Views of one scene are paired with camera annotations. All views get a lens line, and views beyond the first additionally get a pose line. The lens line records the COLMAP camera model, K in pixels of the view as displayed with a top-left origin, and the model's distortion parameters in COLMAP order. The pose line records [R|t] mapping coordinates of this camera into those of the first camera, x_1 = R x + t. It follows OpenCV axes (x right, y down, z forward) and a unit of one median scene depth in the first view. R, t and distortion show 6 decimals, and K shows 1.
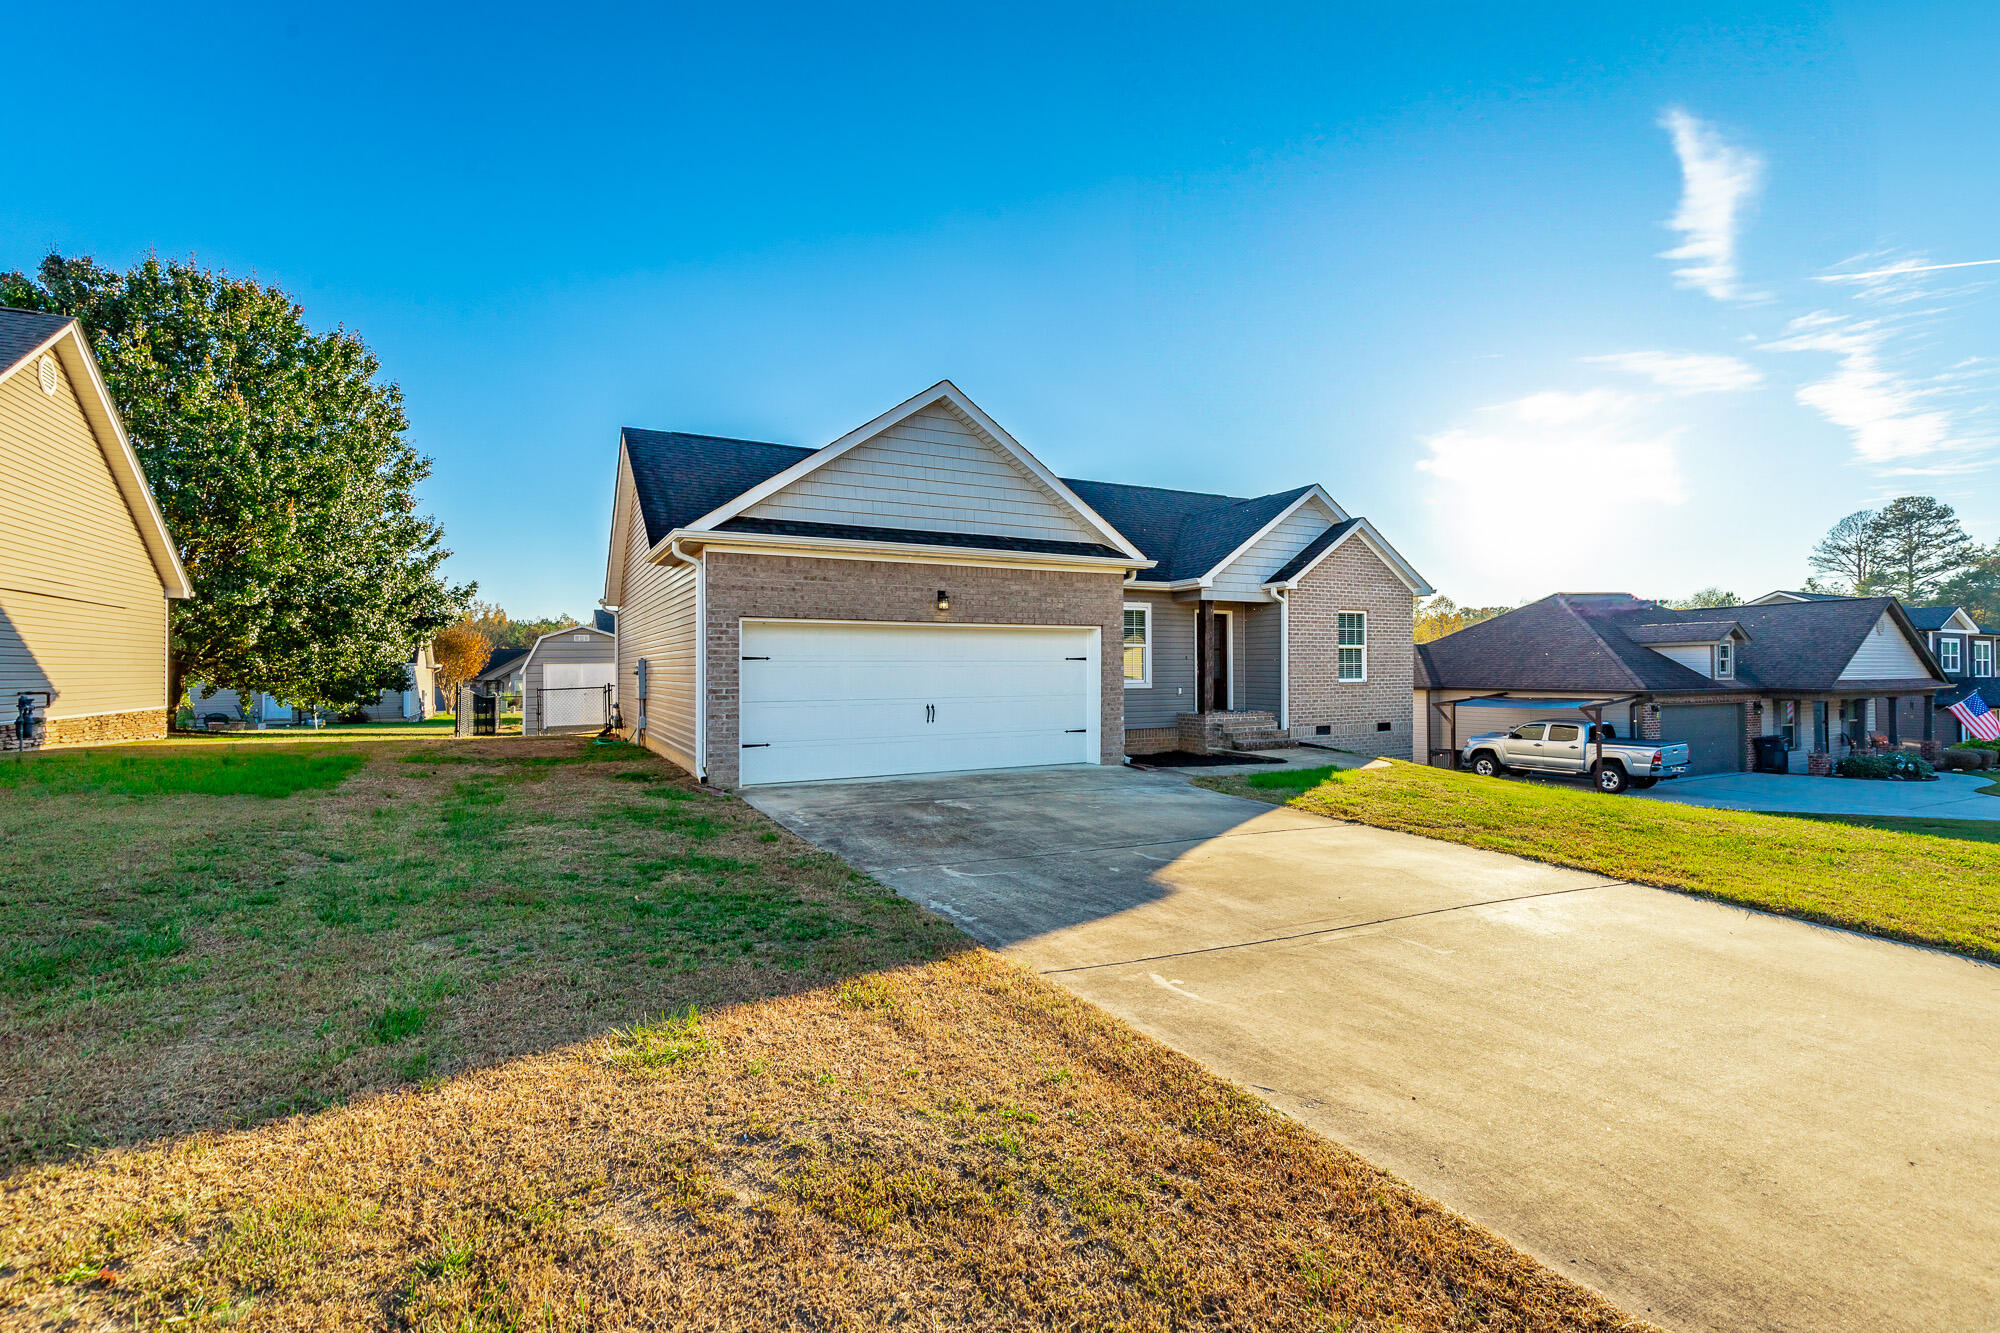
lens RADIAL K [[913.8, 0, 989.8], [0, 913.8, 634.3], [0, 0, 1]] dist [0.002765, 0.000392]
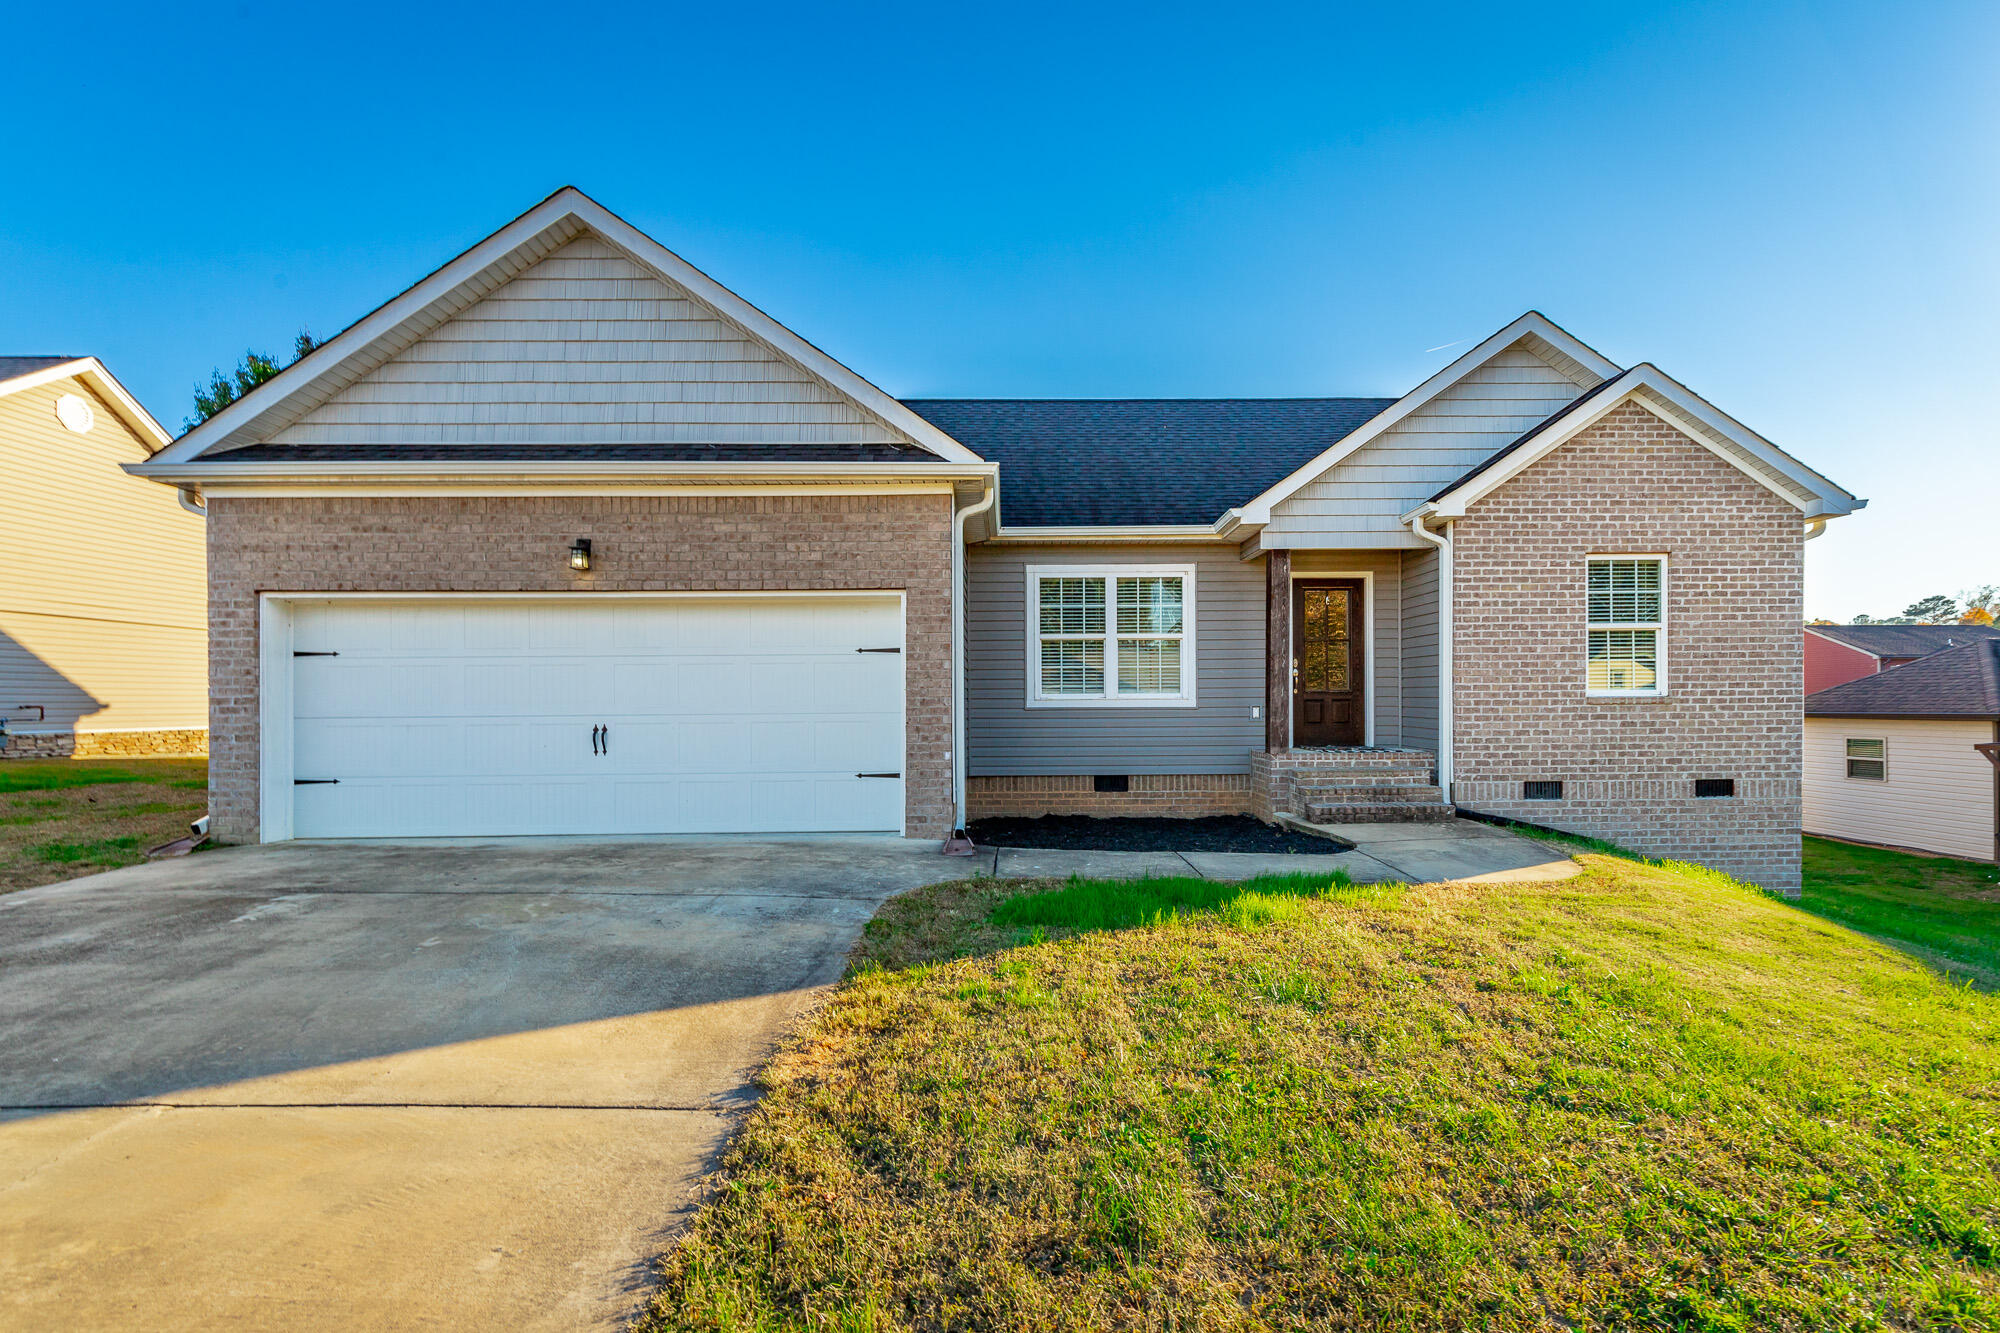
lens RADIAL K [[922.4, 0, 1000.1], [0, 922.4, 689.4], [0, 0, 1]] dist [0.001657, 0.000232]
pose [[0.889314, -0.009129, -0.457206, 0.336202], [0.020387, 0.999598, 0.019697, 0.032584], [0.456843, -0.026838, 0.889142, 0.409098]]
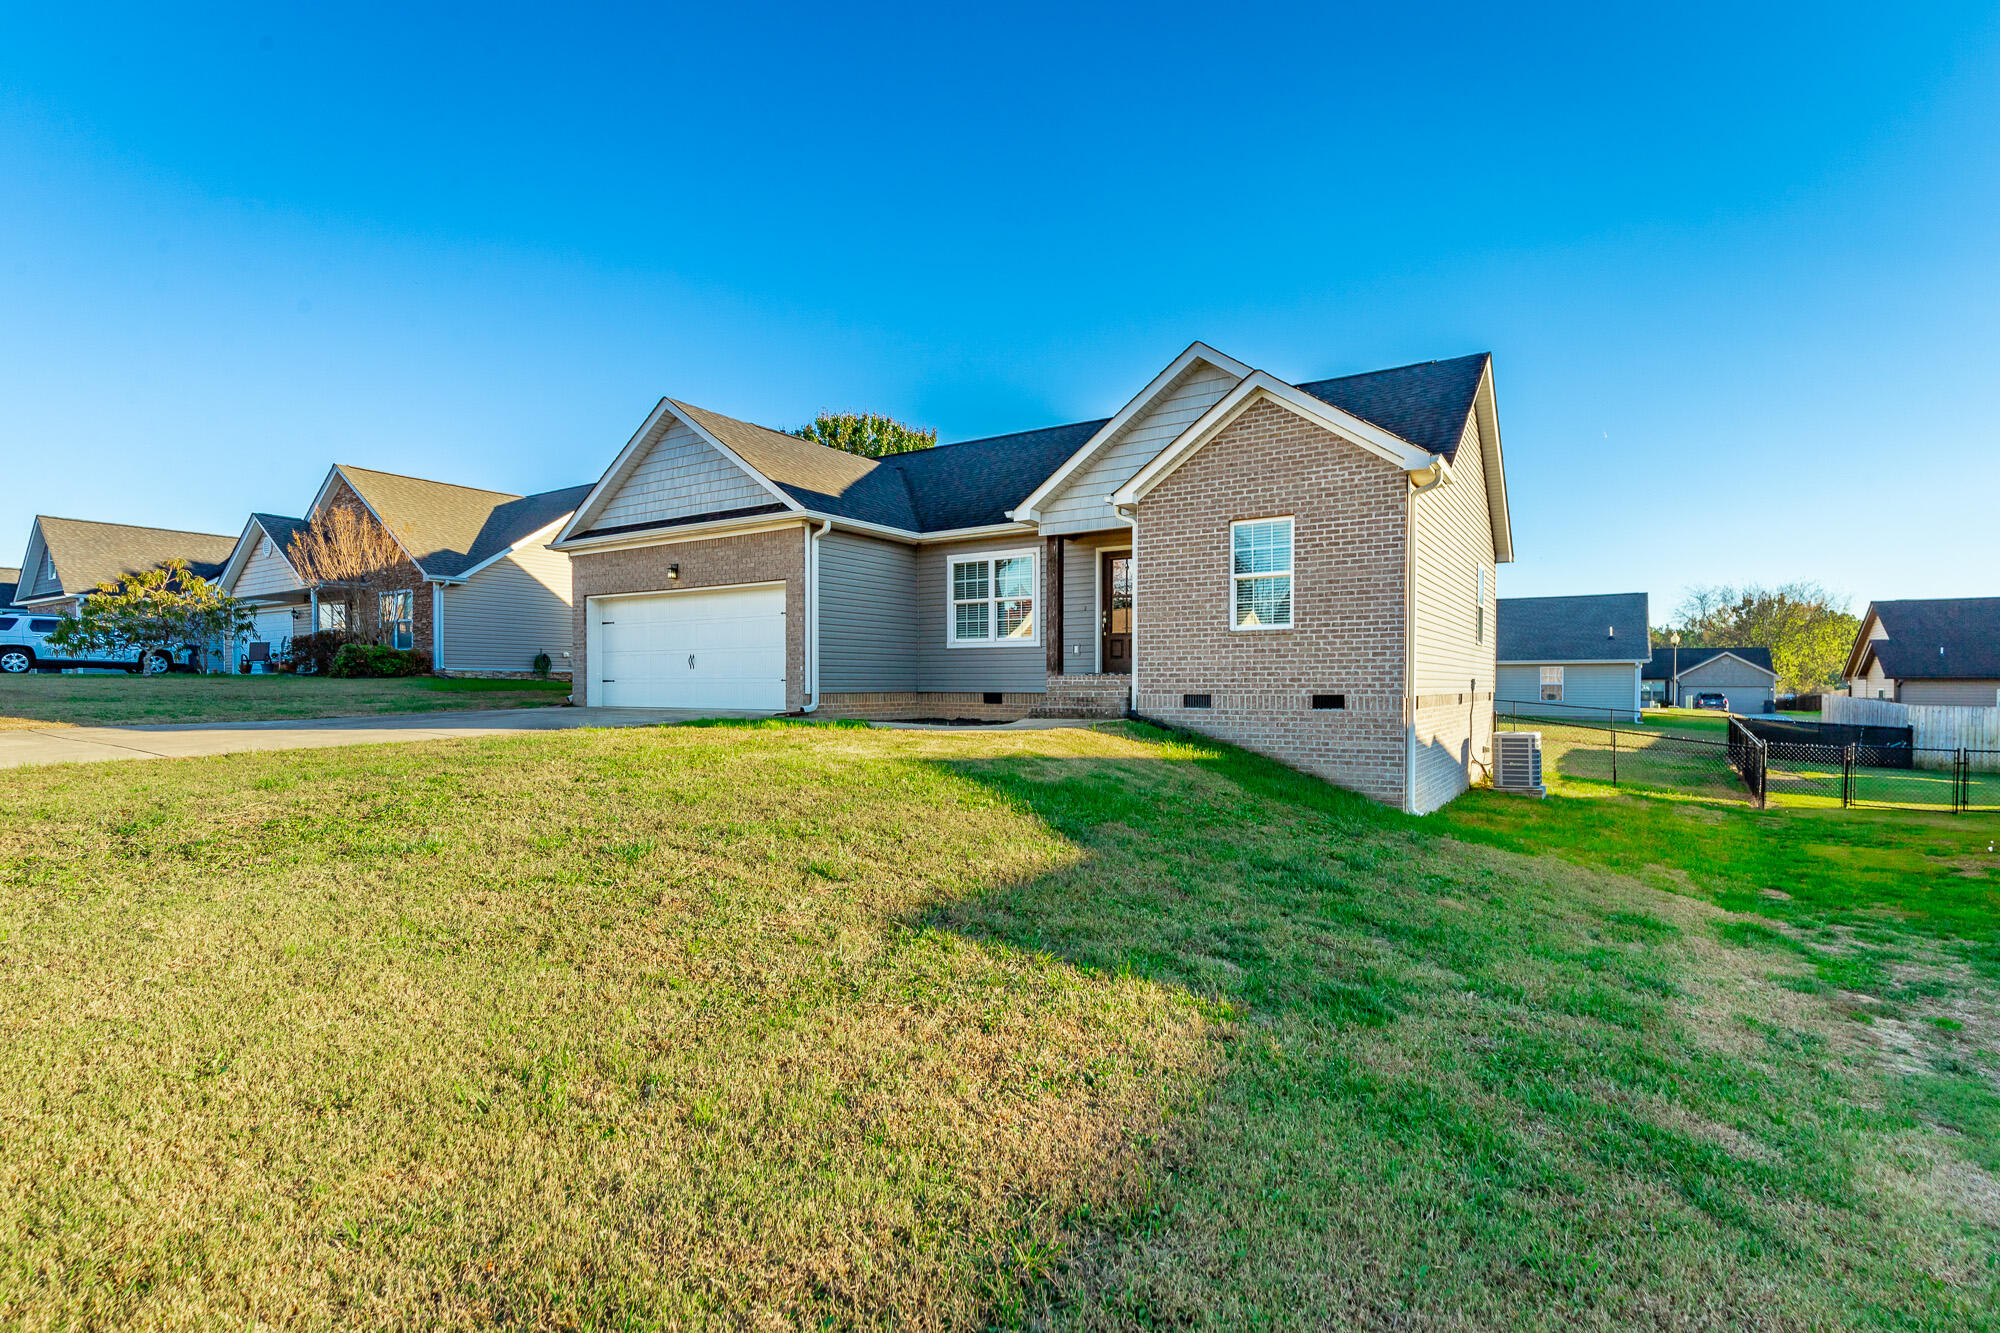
lens RADIAL K [[918.1, 0, 1000.3], [0, 918.1, 678.0], [0, 0, 1]] dist [0.002128, -0.000085]
pose [[0.485892, -0.000344, -0.874019, 0.908044], [0.028705, 0.999467, 0.015564, 0.073700], [0.873547, -0.032651, 0.485643, 0.545347]]
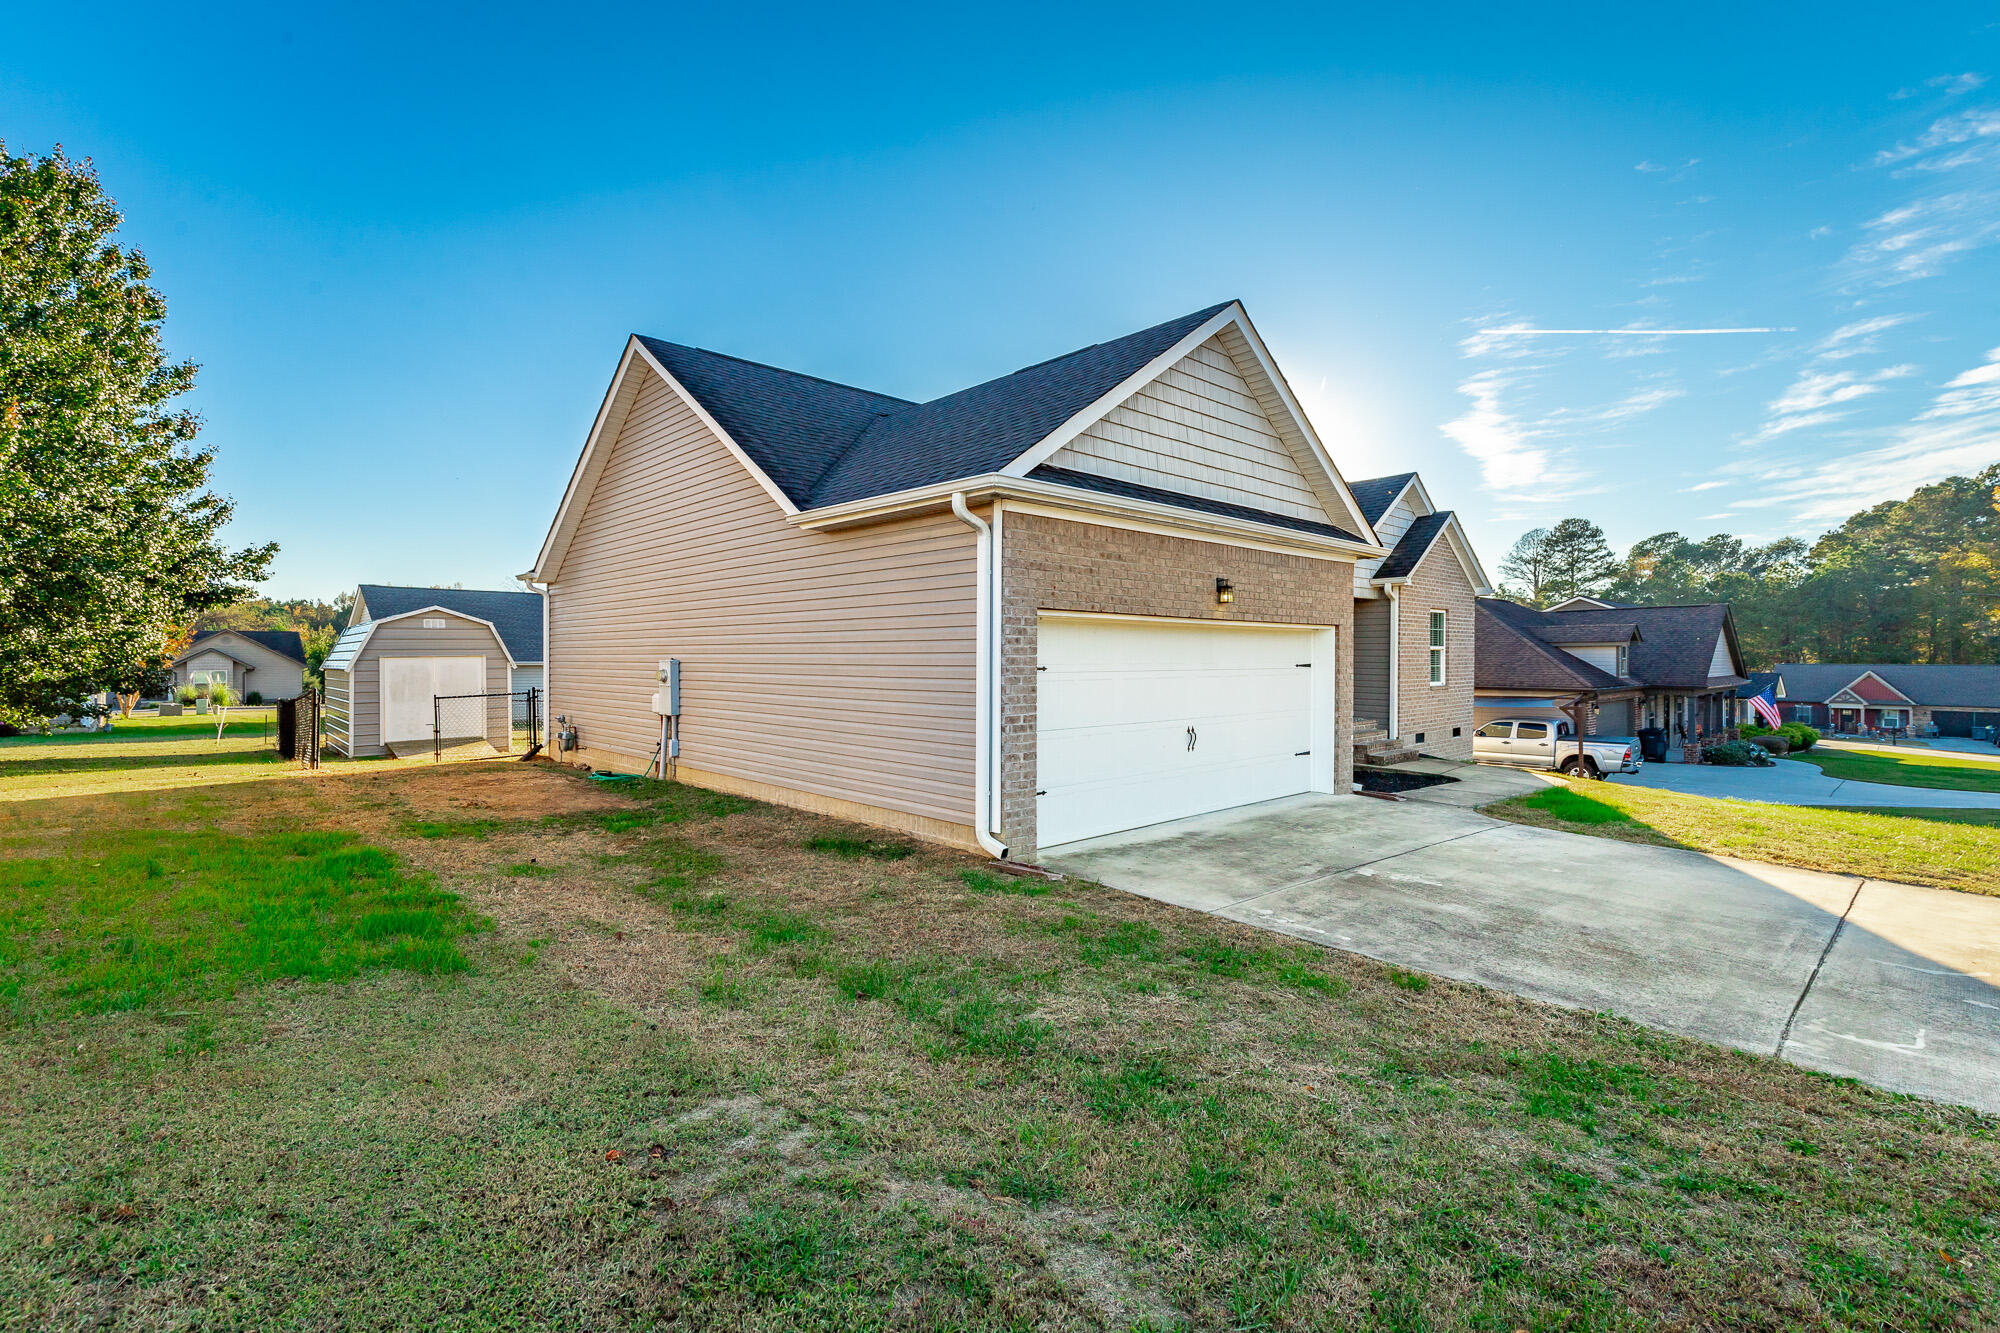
lens RADIAL K [[920.7, 0, 988.7], [0, 920.7, 645.9], [0, 0, 1]] dist [-0.000487, -0.000194]
pose [[0.963196, 0.008562, 0.268664, -0.314073], [-0.015902, 0.999557, 0.025157, -0.005481], [-0.268330, -0.028503, 0.962905, 0.222100]]
